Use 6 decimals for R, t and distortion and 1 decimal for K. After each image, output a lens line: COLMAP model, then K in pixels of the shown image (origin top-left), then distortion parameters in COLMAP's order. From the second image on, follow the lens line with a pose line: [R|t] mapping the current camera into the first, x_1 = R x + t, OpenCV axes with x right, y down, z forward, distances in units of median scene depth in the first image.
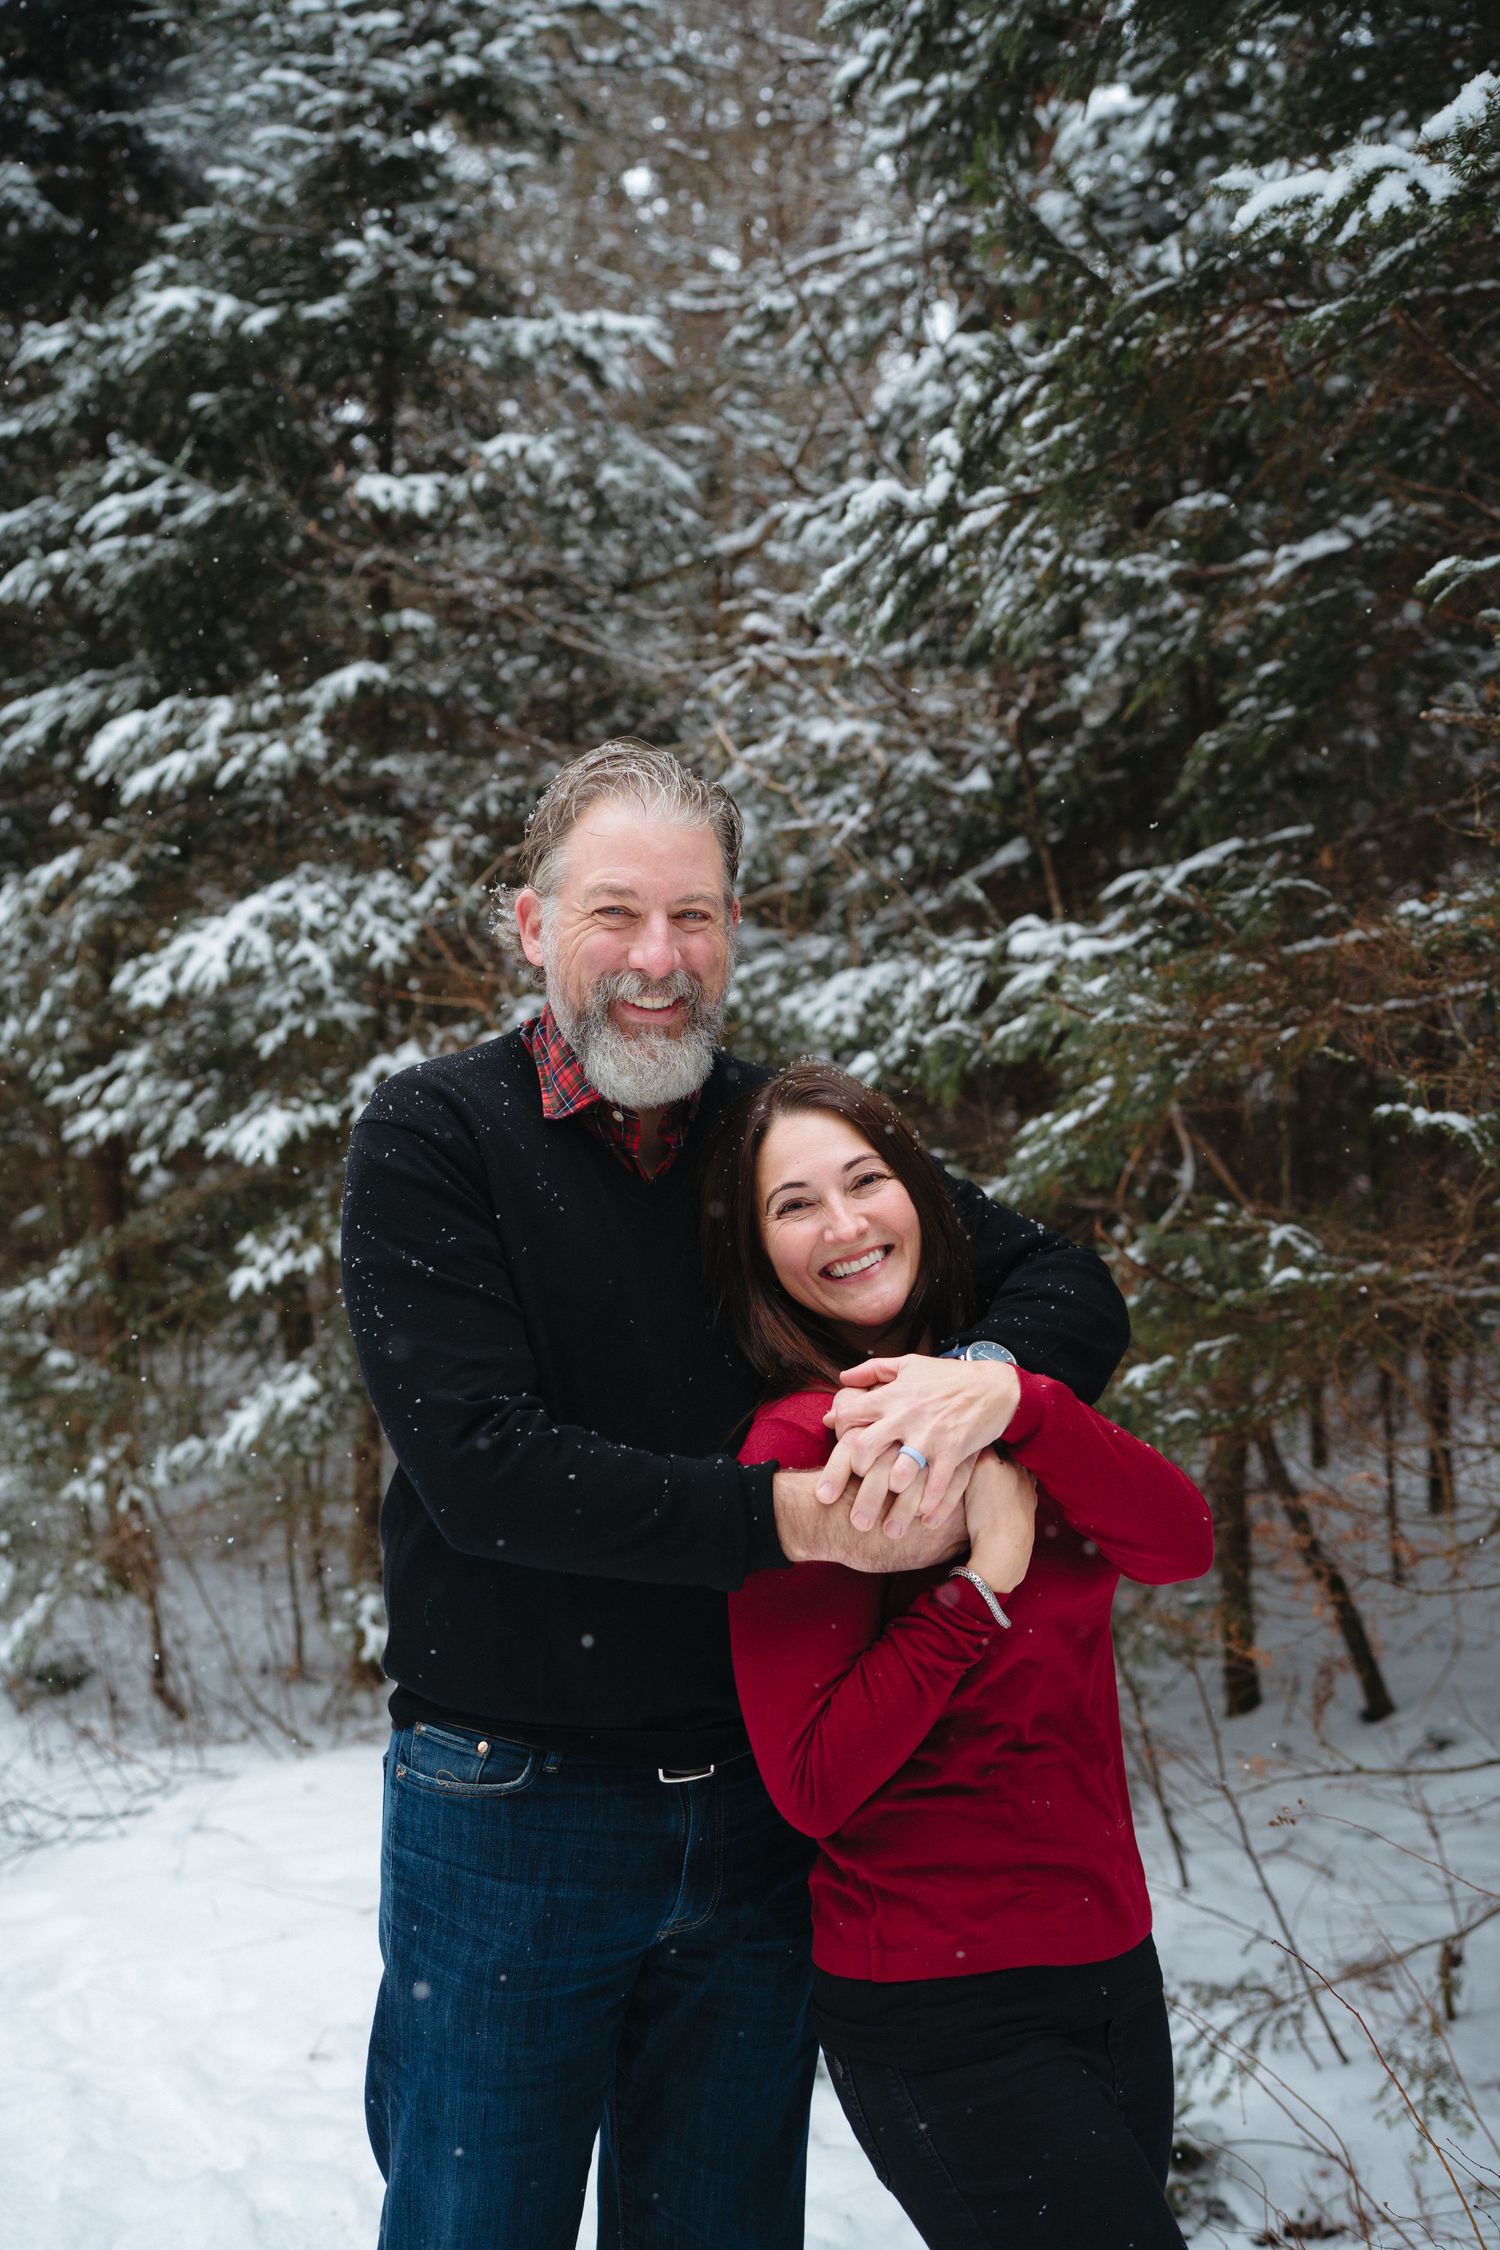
lens RADIAL K [[2169.9, 0, 741.0], [0, 2169.9, 1132.5], [0, 0, 1]] dist [-0.009169, 0.020854]
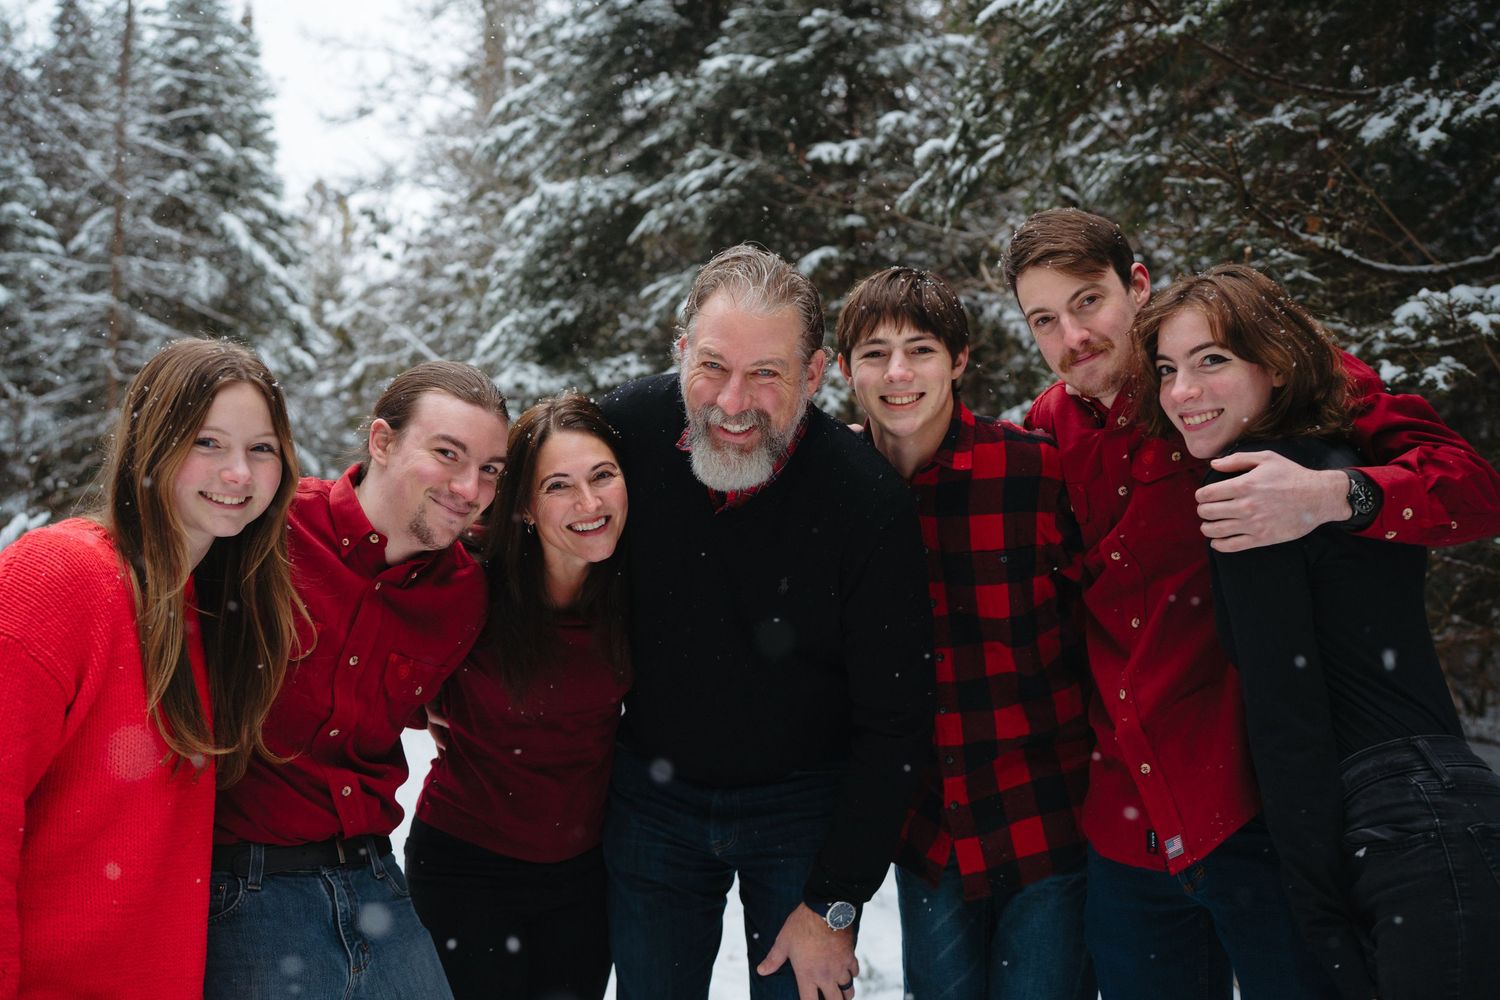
lens RADIAL K [[1446.6, 0, 745.3], [0, 1446.6, 496.2], [0, 0, 1]] dist [-0.009169, 0.020854]
pose [[0.940064, -0.037734, -0.338905, 0.167023], [0.025250, 0.998833, -0.041170, 0.037708], [0.340063, 0.030145, 0.939919, -0.145779]]
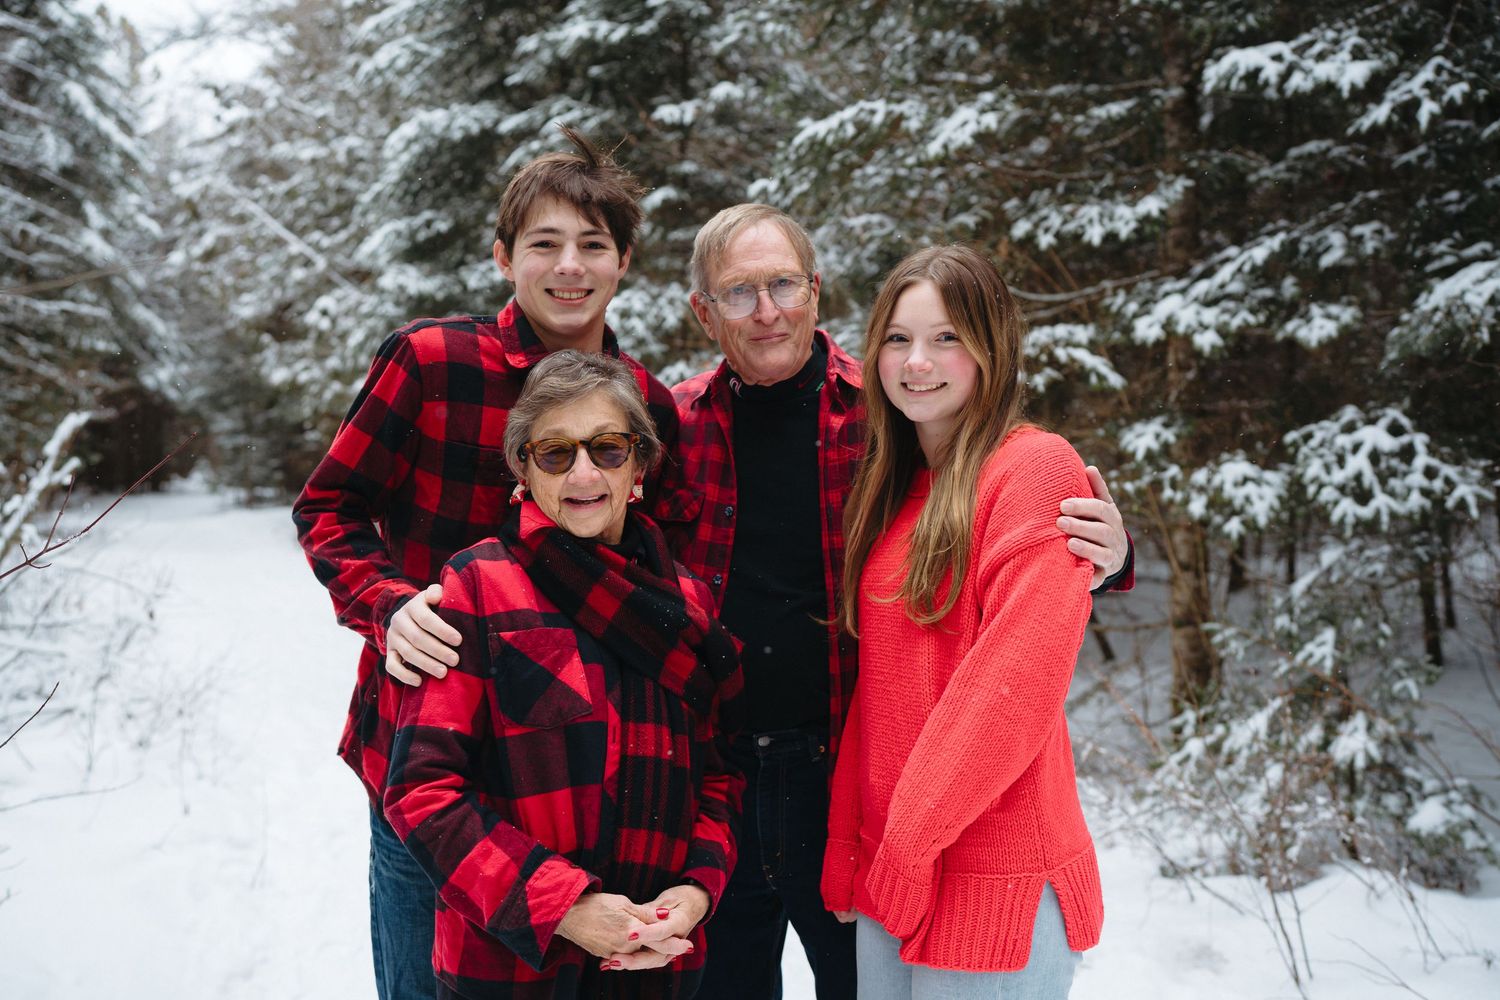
lens RADIAL K [[1454.4, 0, 742.8], [0, 1454.4, 496.3], [0, 0, 1]] dist [-0.007895, 0.021173]
pose [[0.977858, 0.003570, -0.209238, 0.223222], [0.010987, 0.997600, 0.068367, -0.003858], [0.208980, -0.069153, 0.975472, -0.472133]]
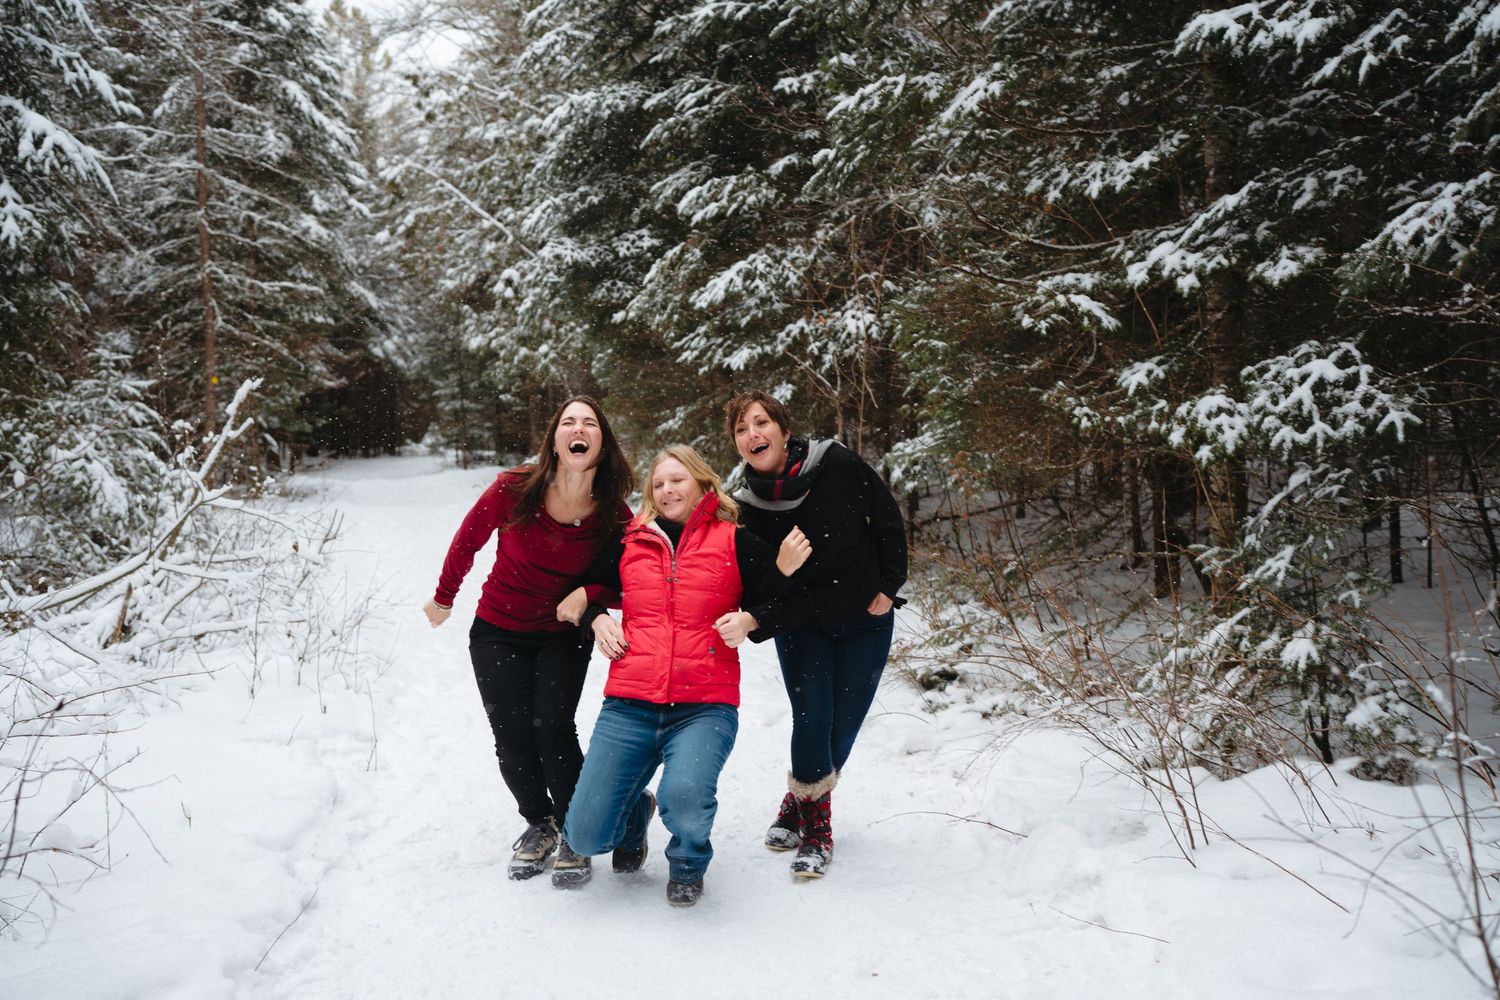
lens RADIAL K [[1440.4, 0, 747.7], [0, 1440.4, 500.0], [0, 0, 1]] dist [-0.009622, 0.015291]
pose [[0.935143, 0.000007, -0.354270, 0.351869], [0.036553, 0.994661, 0.096506, 0.003675], [0.352379, -0.103197, 0.930150, -0.532407]]
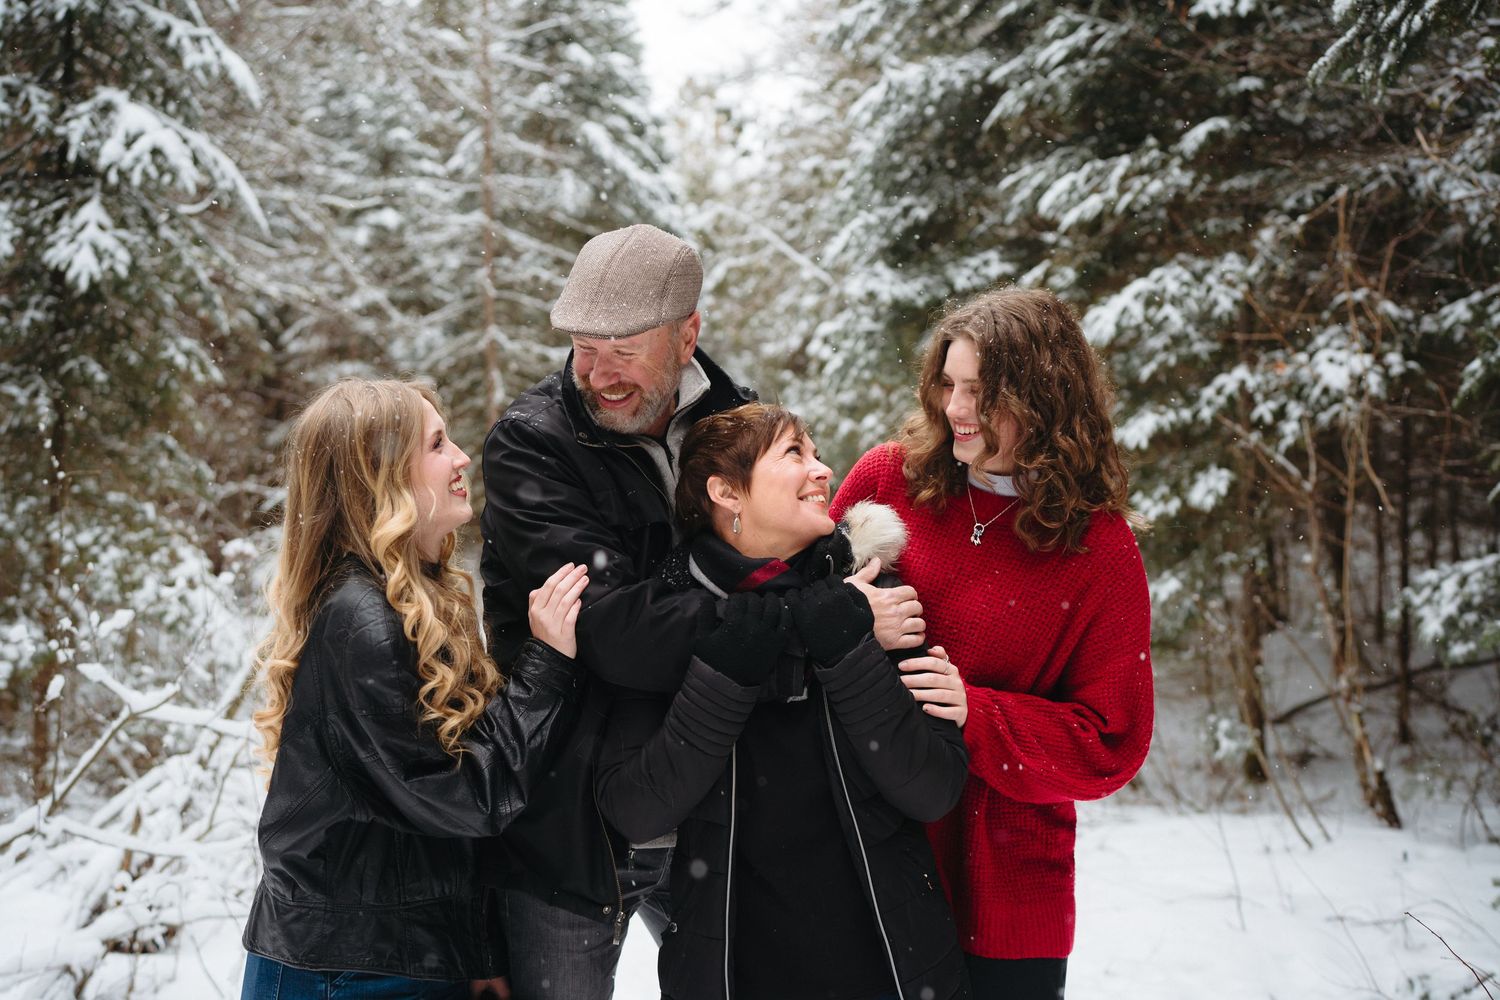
lens RADIAL K [[1442.8, 0, 740.0], [0, 1442.8, 491.8], [0, 0, 1]] dist [-0.008529, 0.017384]
pose [[0.816911, -0.022942, -0.576307, 0.138838], [0.048893, 0.998366, 0.029562, 0.000899], [0.574687, -0.052327, 0.816699, -0.042409]]
